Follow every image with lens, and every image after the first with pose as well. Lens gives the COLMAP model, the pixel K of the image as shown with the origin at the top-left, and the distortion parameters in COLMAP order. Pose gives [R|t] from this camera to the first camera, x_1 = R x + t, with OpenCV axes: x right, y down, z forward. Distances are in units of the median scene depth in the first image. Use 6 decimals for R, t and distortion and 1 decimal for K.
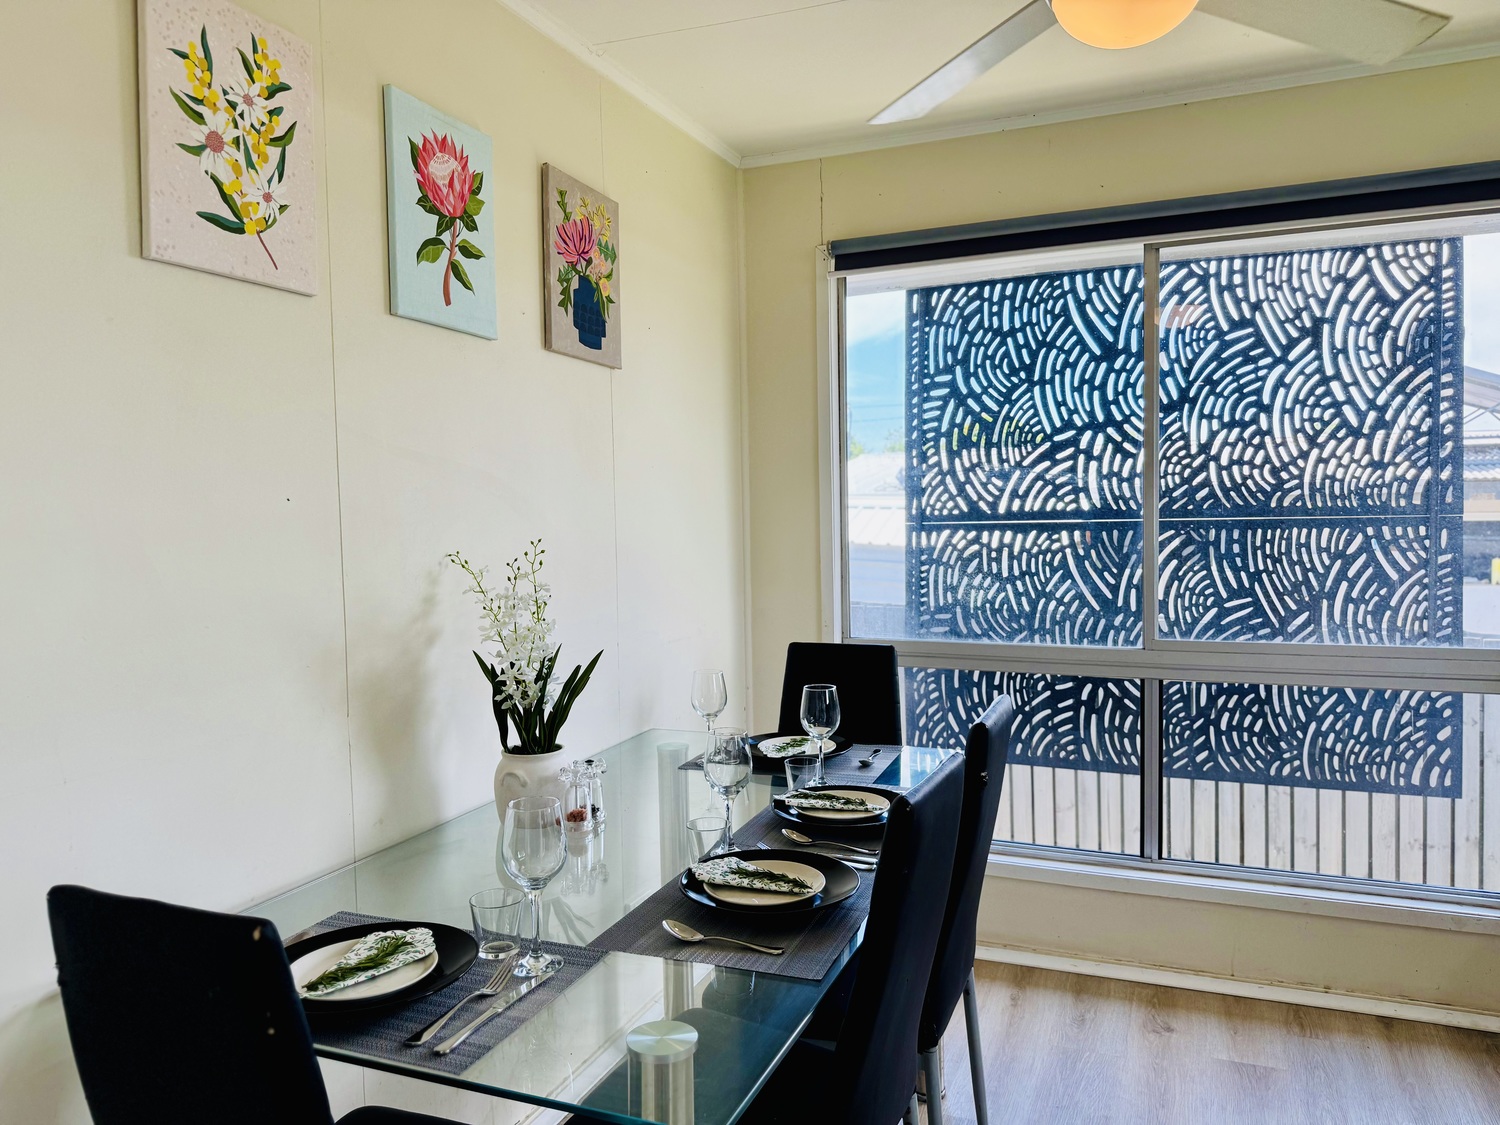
lens RADIAL K [[1063.5, 0, 747.2], [0, 1063.5, 569.2], [0, 0, 1]] dist [0.051138, -0.058411]
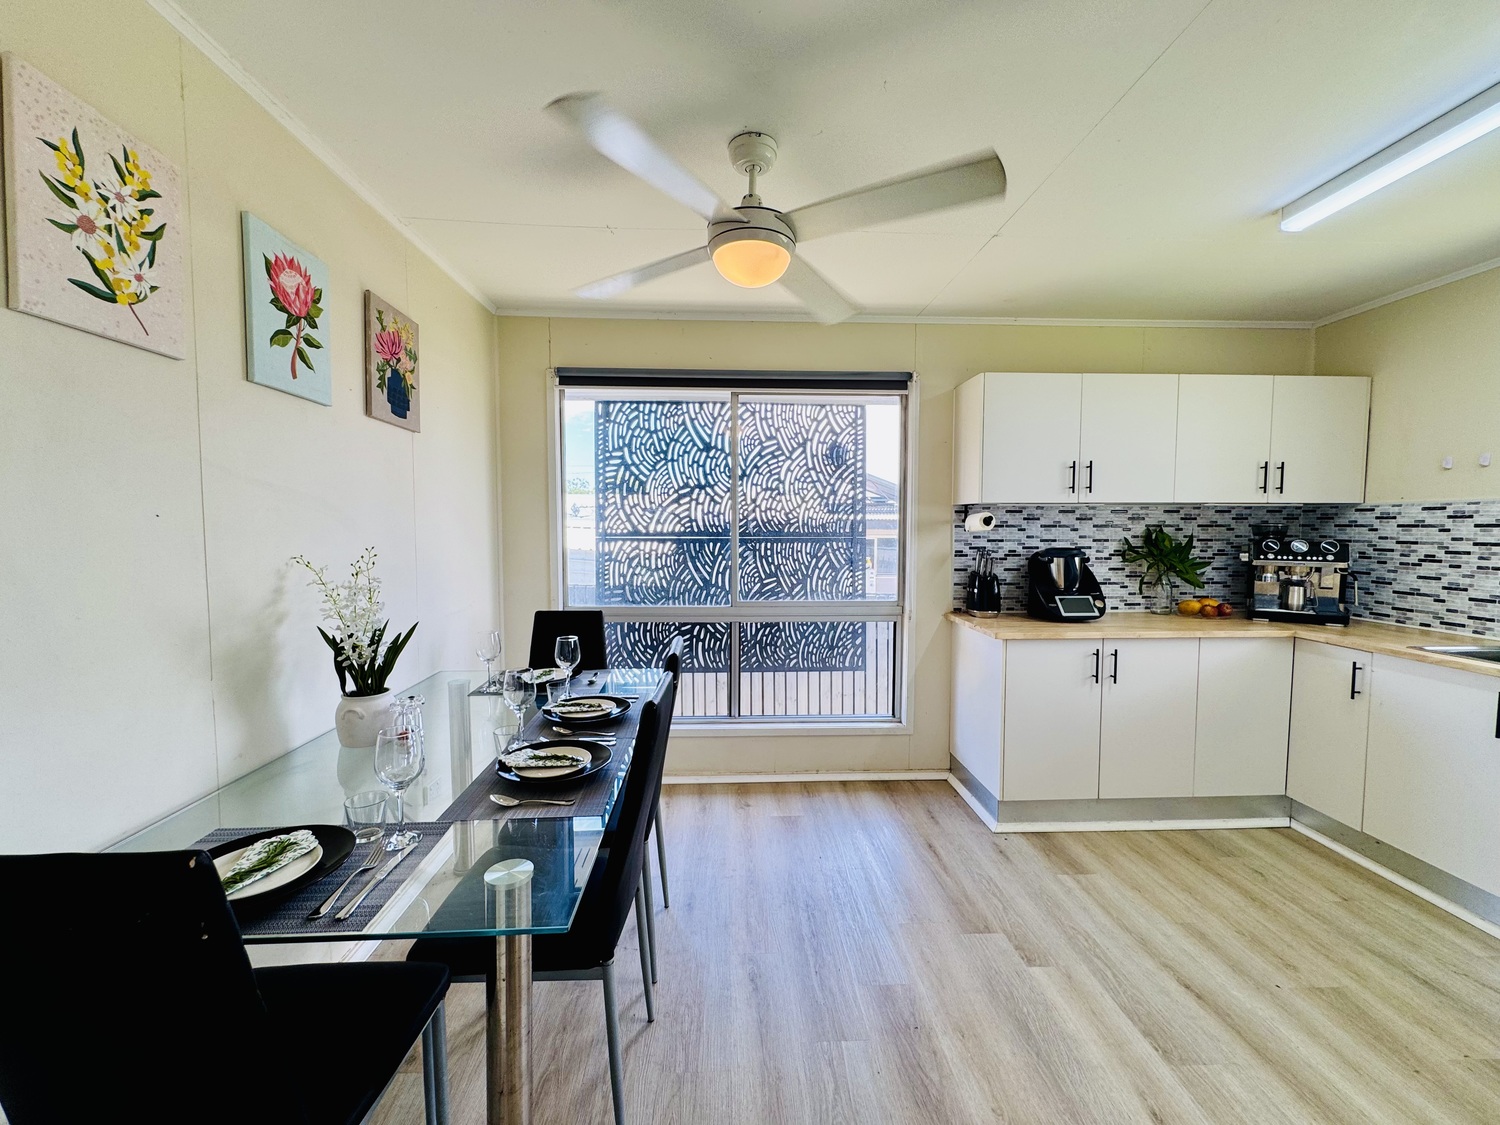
lens RADIAL K [[604.1, 0, 746.9], [0, 604.1, 561.8], [0, 0, 1]] dist [-0.001688, 0.002198]
pose [[0.905812, -0.005159, 0.423648, -0.065334], [0.005712, 0.999984, -0.000036, -0.004107], [-0.423641, 0.002453, 0.905827, 0.031778]]
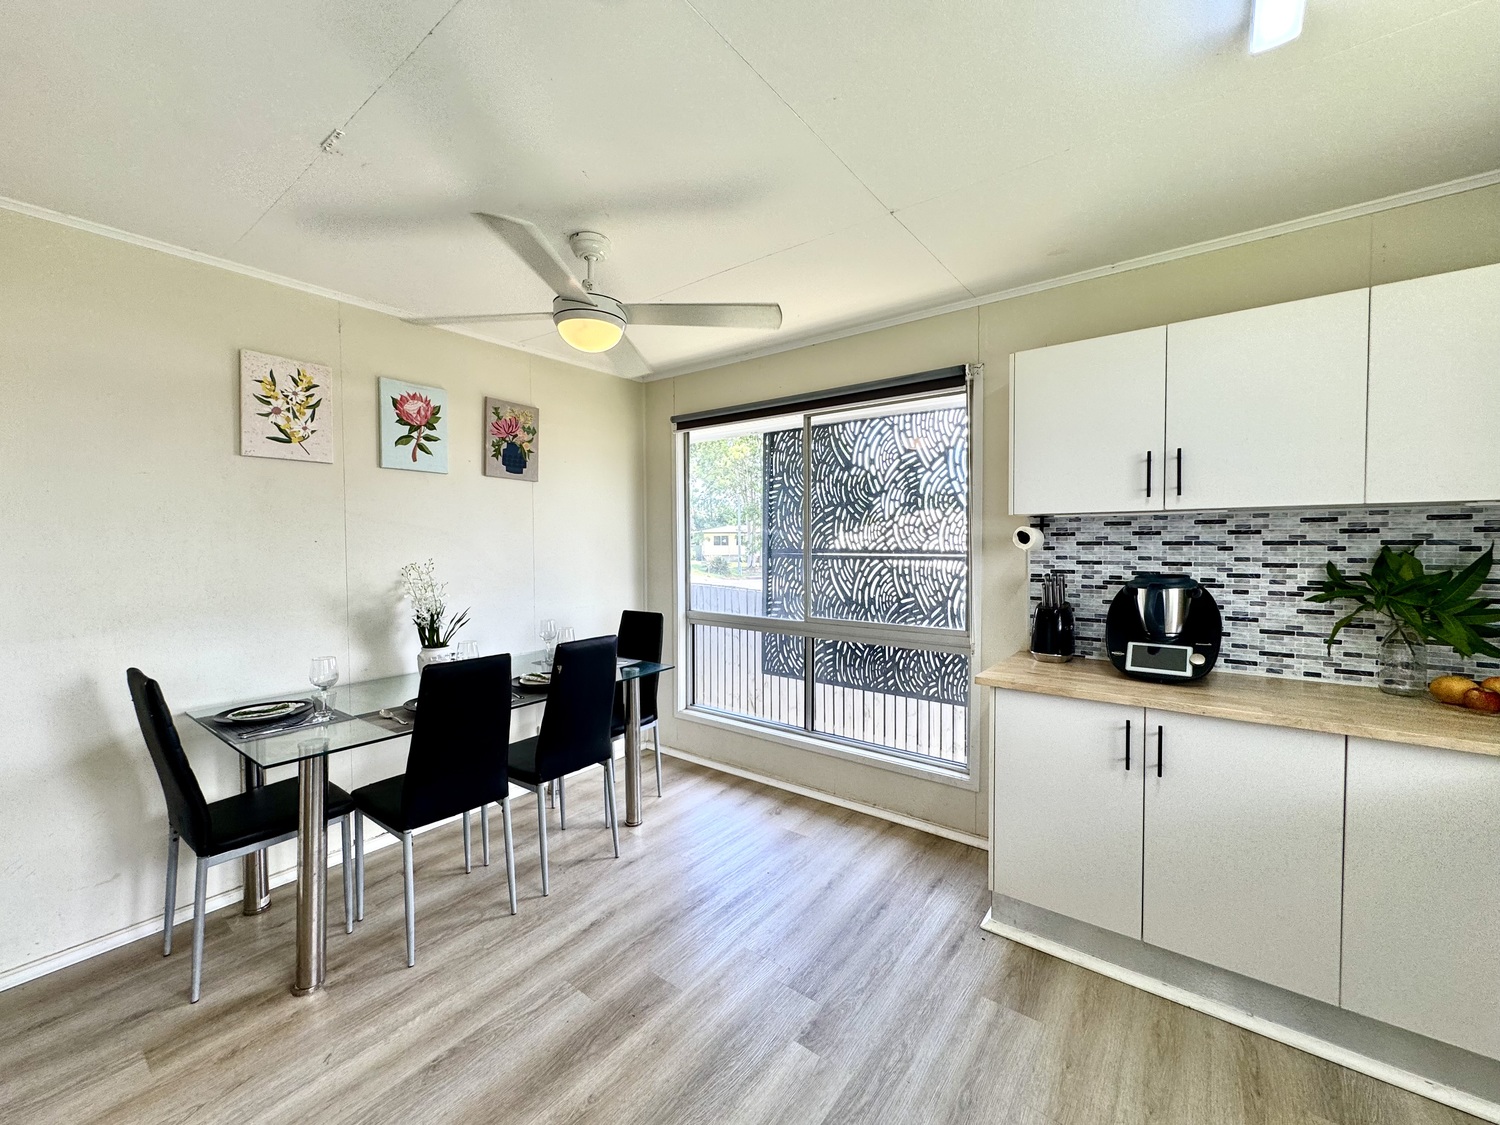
lens RADIAL K [[604.1, 0, 754.9], [0, 604.1, 563.2], [0, 0, 1]] dist [-0.001688, 0.002198]
pose [[0.966138, 0.025082, -0.256804, 0.667214], [-0.029499, 0.999476, -0.013358, -0.016342], [0.256334, 0.020481, 0.966371, -0.099838]]
